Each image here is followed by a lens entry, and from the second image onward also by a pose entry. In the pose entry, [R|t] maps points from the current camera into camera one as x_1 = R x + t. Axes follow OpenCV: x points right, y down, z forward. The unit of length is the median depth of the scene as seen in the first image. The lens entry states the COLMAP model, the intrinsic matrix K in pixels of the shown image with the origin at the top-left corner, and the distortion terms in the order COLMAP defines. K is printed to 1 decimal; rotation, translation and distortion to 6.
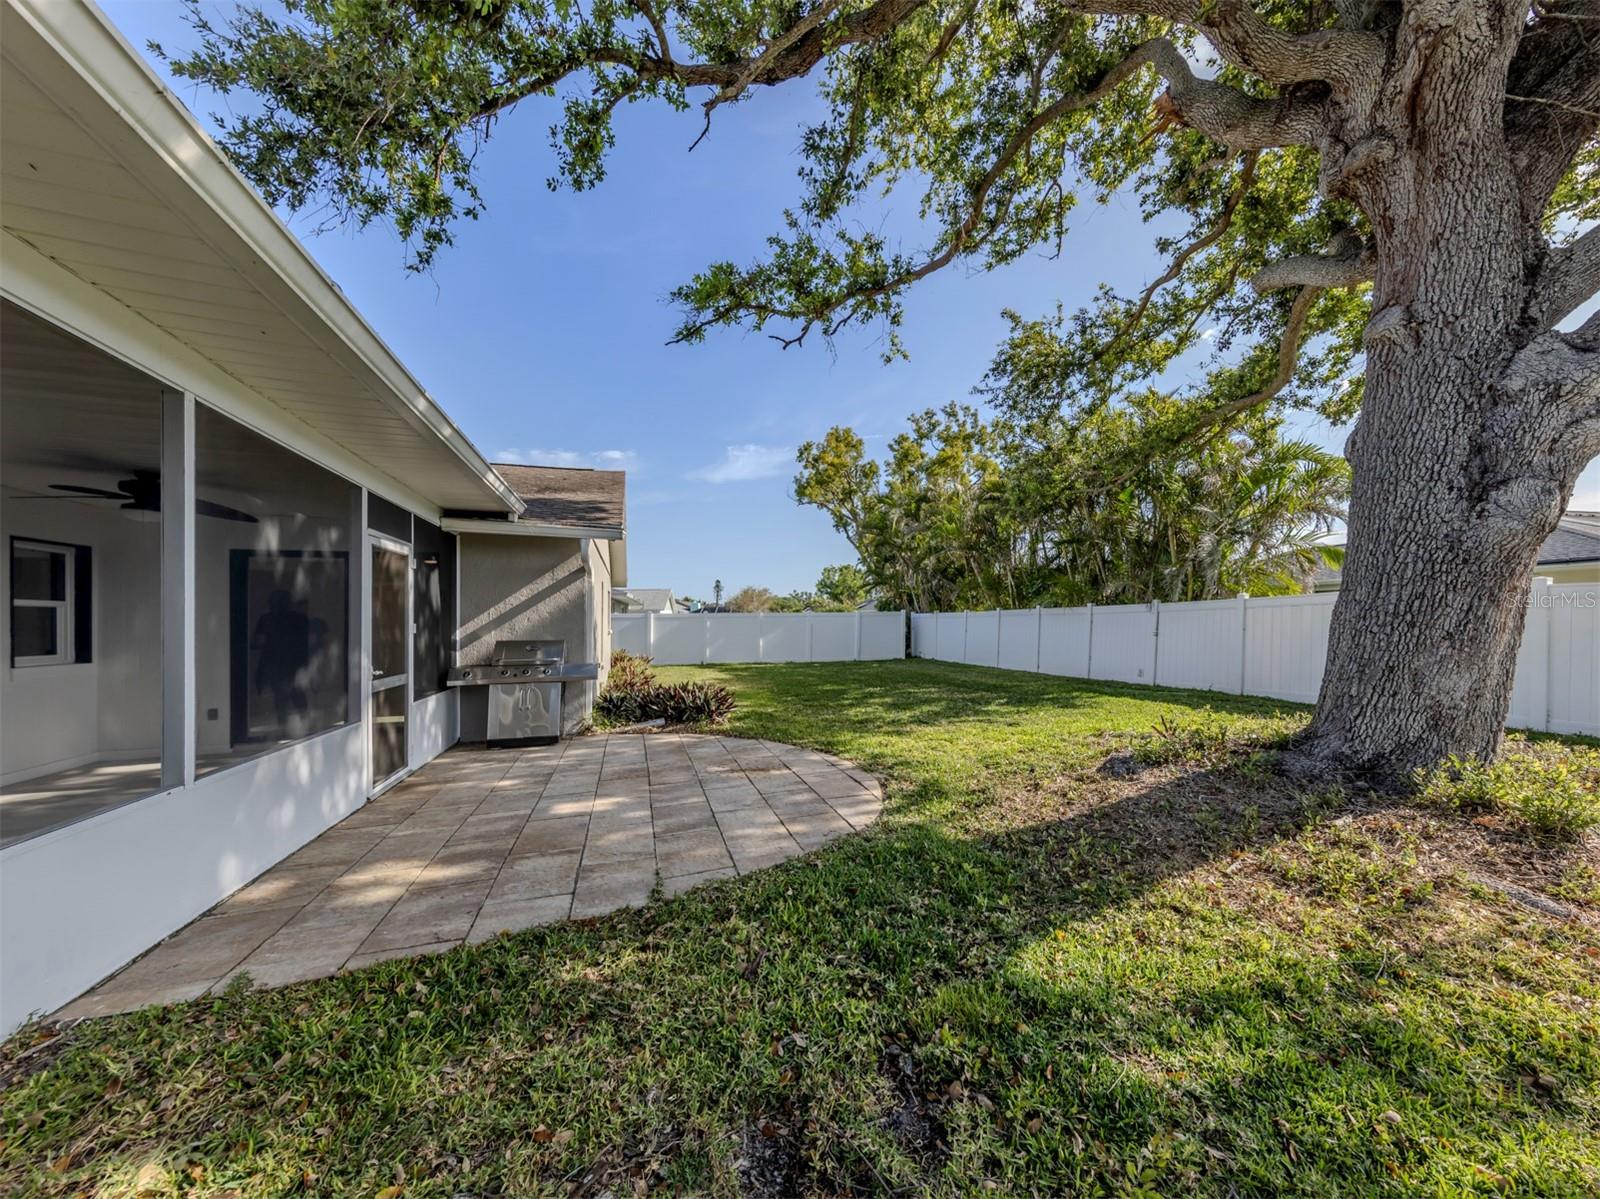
lens RADIAL K [[616.0, 0, 798.3], [0, 616.0, 634.3], [0, 0, 1]] dist [0.000041, -0.000119]
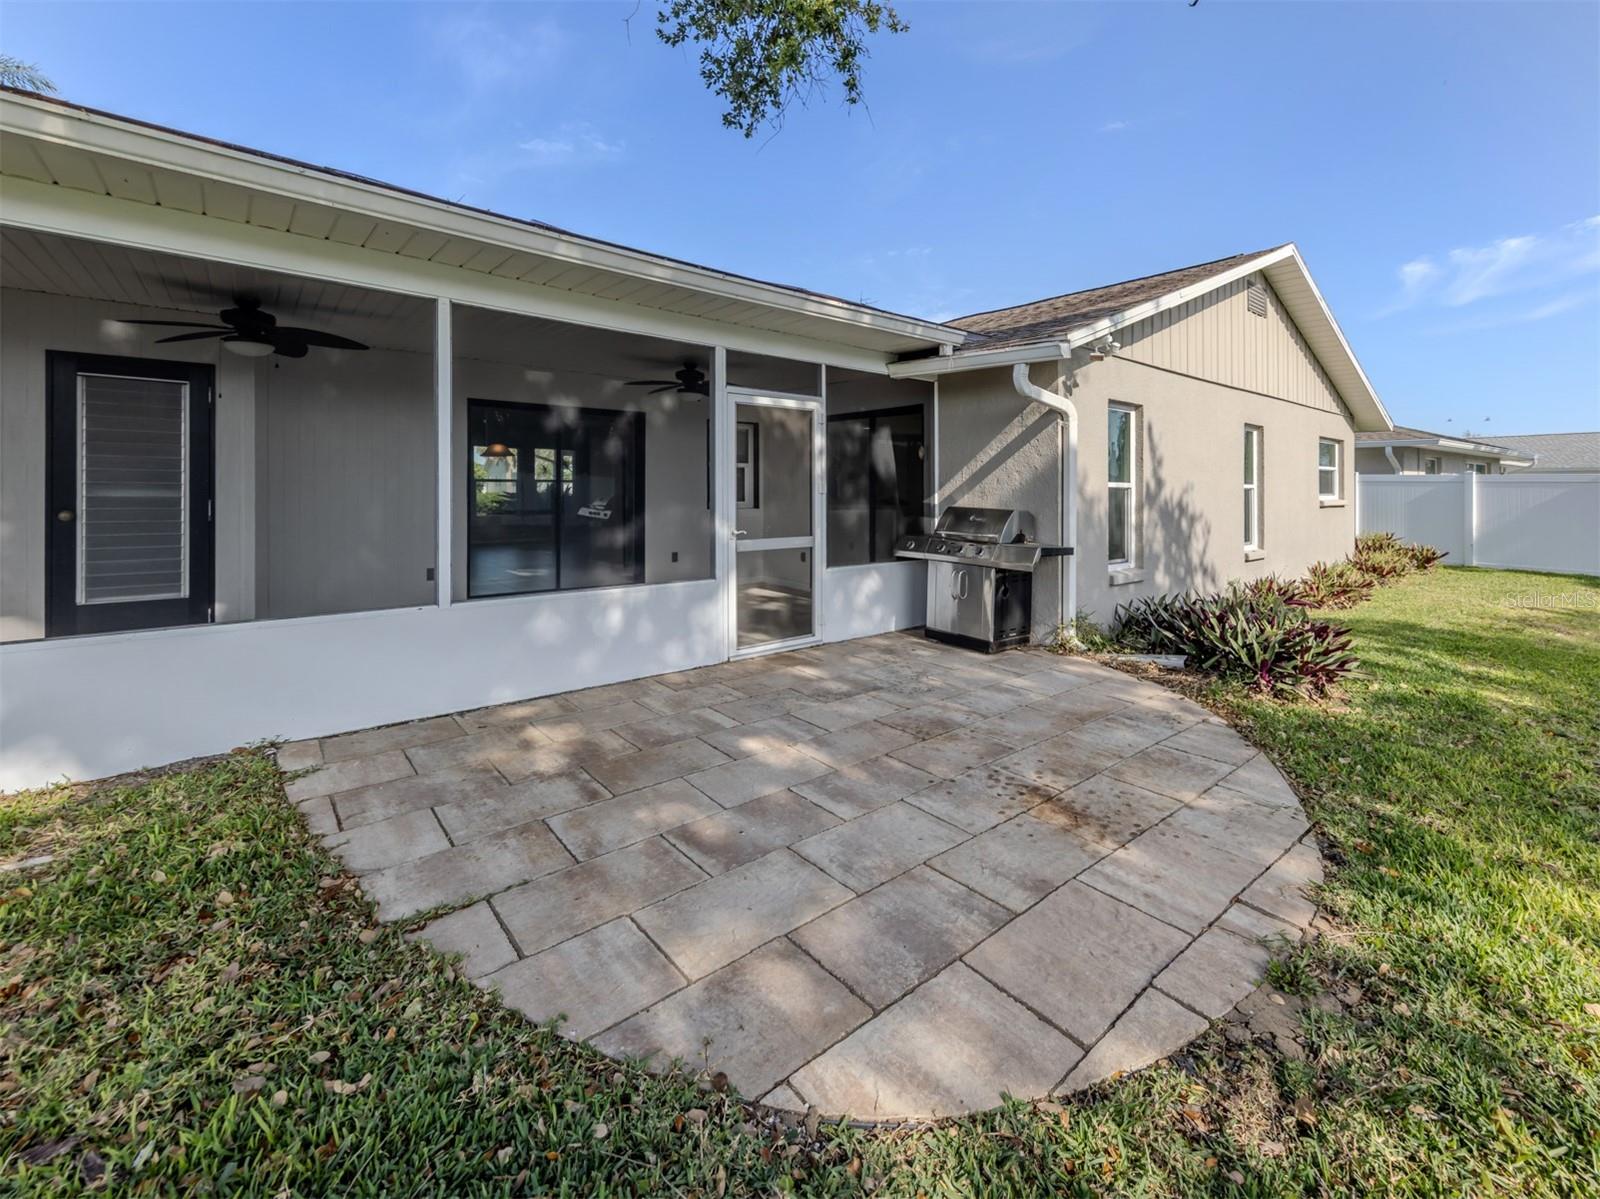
lens RADIAL K [[676.6, 0, 798.8], [0, 676.6, 483.1], [0, 0, 1]] dist [0.002158, 0.000100]
pose [[0.400571, 0.016266, -0.916121, 0.296375], [-0.035843, 0.999355, 0.002072, -0.019351], [0.915564, 0.032006, 0.400896, 0.565043]]
